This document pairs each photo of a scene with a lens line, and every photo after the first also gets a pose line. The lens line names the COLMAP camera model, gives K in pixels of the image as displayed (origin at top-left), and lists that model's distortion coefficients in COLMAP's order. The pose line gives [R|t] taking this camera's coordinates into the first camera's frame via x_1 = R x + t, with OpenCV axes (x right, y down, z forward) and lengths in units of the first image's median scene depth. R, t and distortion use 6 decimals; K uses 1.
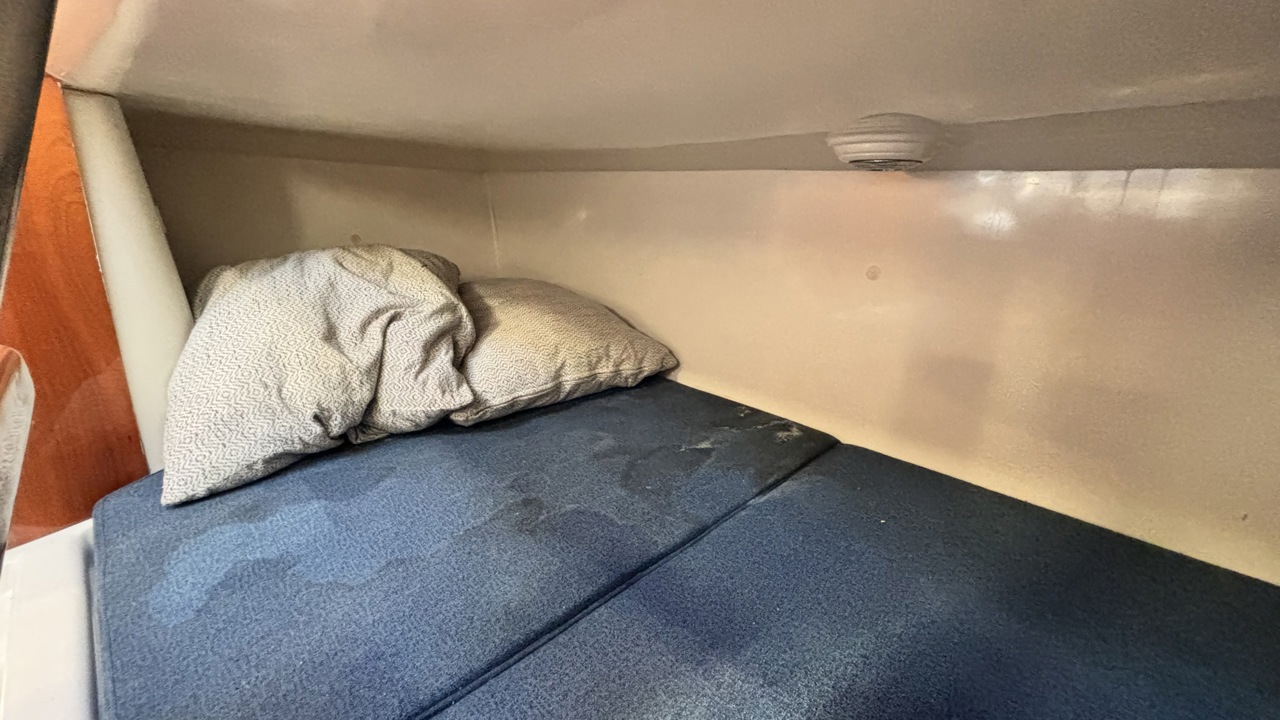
lens RADIAL K [[517.7, 0, 642.2], [0, 517.7, 358.8], [0, 0, 1]] dist [-0.001582, 0.001883]
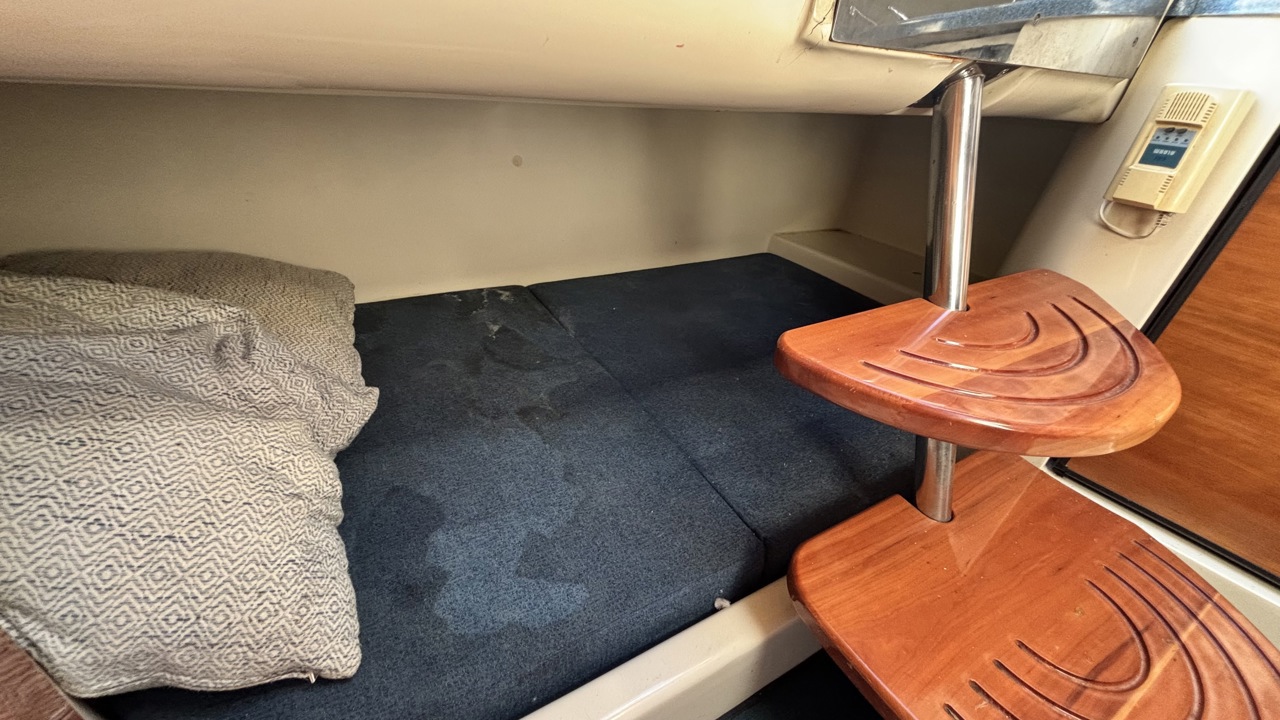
lens RADIAL K [[517.7, 0, 643.2], [0, 517.7, 362.3], [0, 0, 1]] dist [-0.001582, 0.001883]
pose [[0.274359, -0.501695, 0.820384, -1.143629], [0.198772, 0.864283, 0.462065, -0.361053], [-0.940860, 0.036298, 0.336846, 0.314043]]
